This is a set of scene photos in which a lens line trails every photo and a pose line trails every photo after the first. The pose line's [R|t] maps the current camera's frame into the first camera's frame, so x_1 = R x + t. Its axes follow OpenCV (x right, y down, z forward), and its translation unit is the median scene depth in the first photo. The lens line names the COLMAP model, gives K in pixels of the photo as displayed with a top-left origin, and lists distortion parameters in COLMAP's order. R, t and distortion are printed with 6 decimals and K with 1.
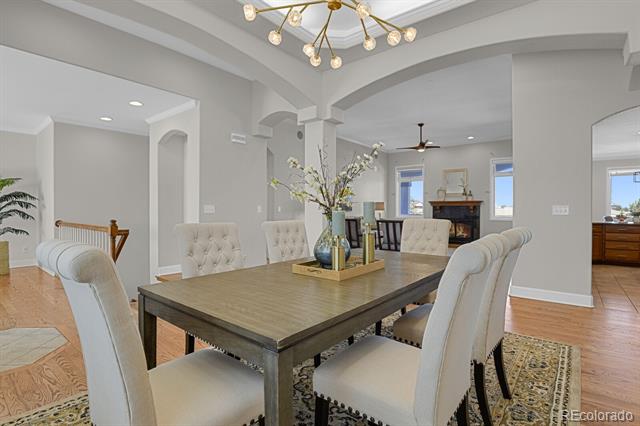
lens RADIAL K [[318.9, 0, 320.7], [0, 318.9, 211.1], [0, 0, 1]] dist [-0.020216, -0.002669]
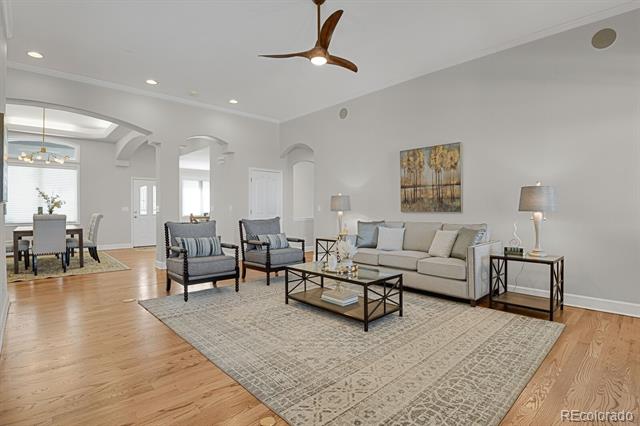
lens RADIAL K [[318.9, 0, 319.2], [0, 318.9, 212.0], [0, 0, 1]] dist [-0.020216, -0.002669]
pose [[-0.143992, 0.008180, -0.989545, 0.568231], [-0.004922, 0.999948, 0.008982, -0.003613], [0.989567, 0.006164, -0.143944, 0.838813]]
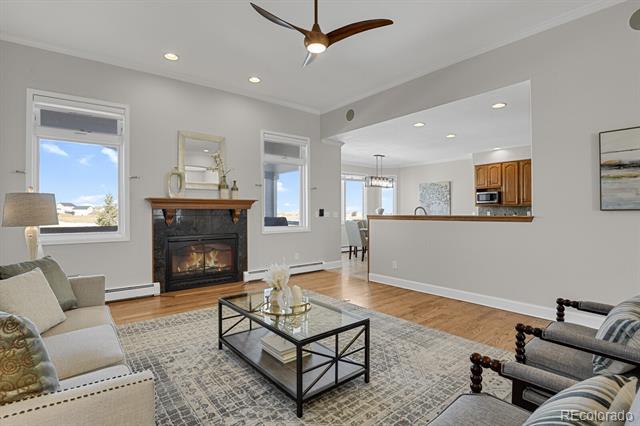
lens RADIAL K [[318.9, 0, 324.5], [0, 318.9, 212.3], [0, 0, 1]] dist [-0.020216, -0.002669]
pose [[0.209277, -0.006902, 0.977832, -0.017750], [0.012134, 0.999916, 0.004461, -0.011354], [-0.977781, 0.010932, 0.209343, 0.728462]]
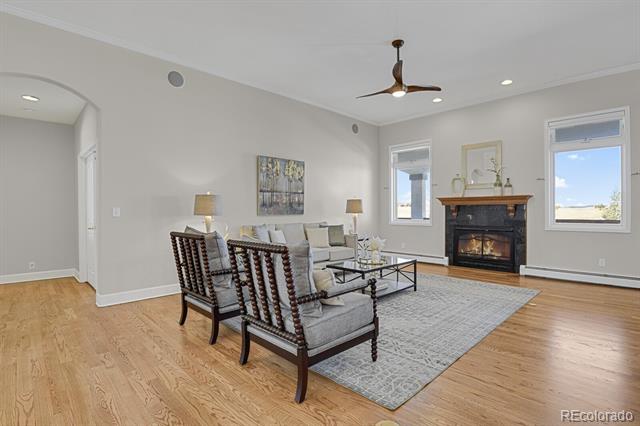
lens RADIAL K [[318.9, 0, 322.9], [0, 318.9, 214.9], [0, 0, 1]] dist [-0.020216, -0.002669]
pose [[0.992763, -0.006008, -0.119943, 0.202824], [0.006493, 0.999972, 0.003656, -0.001651], [0.119918, -0.004408, 0.992774, 0.383670]]
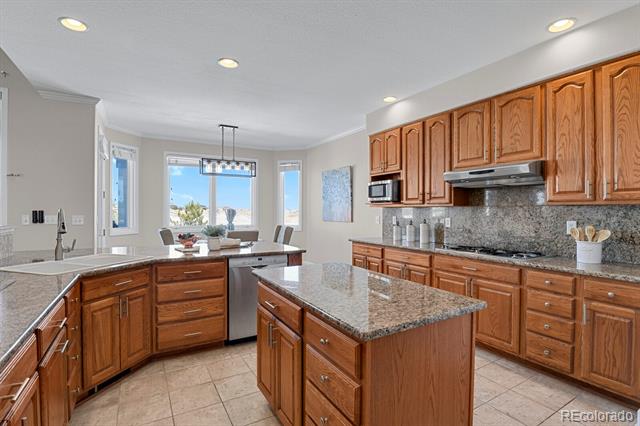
lens RADIAL K [[318.9, 0, 321.6], [0, 318.9, 212.5], [0, 0, 1]] dist [-0.020216, -0.002669]
pose [[0.366696, -0.014037, 0.930235, 0.392141], [0.001688, 0.999895, 0.014423, -0.017765], [-0.930339, -0.003719, 0.366681, 0.422023]]
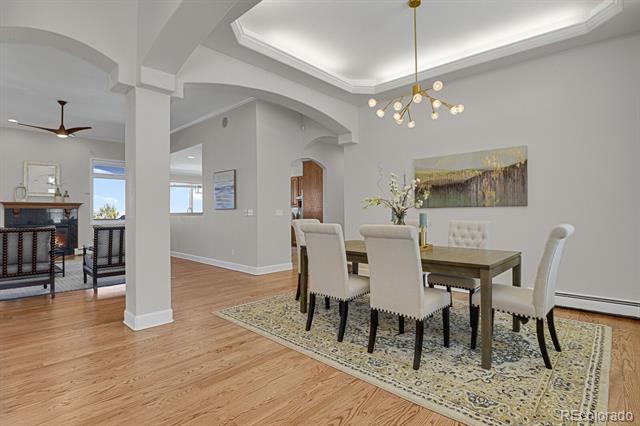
lens RADIAL K [[318.9, 0, 316.9], [0, 318.9, 212.5], [0, 0, 1]] dist [-0.020216, -0.002669]
pose [[0.077027, -0.002900, 0.997025, -0.310988], [0.009003, 0.999957, 0.002213, -0.002030], [-0.996988, 0.008806, 0.077050, 0.262333]]
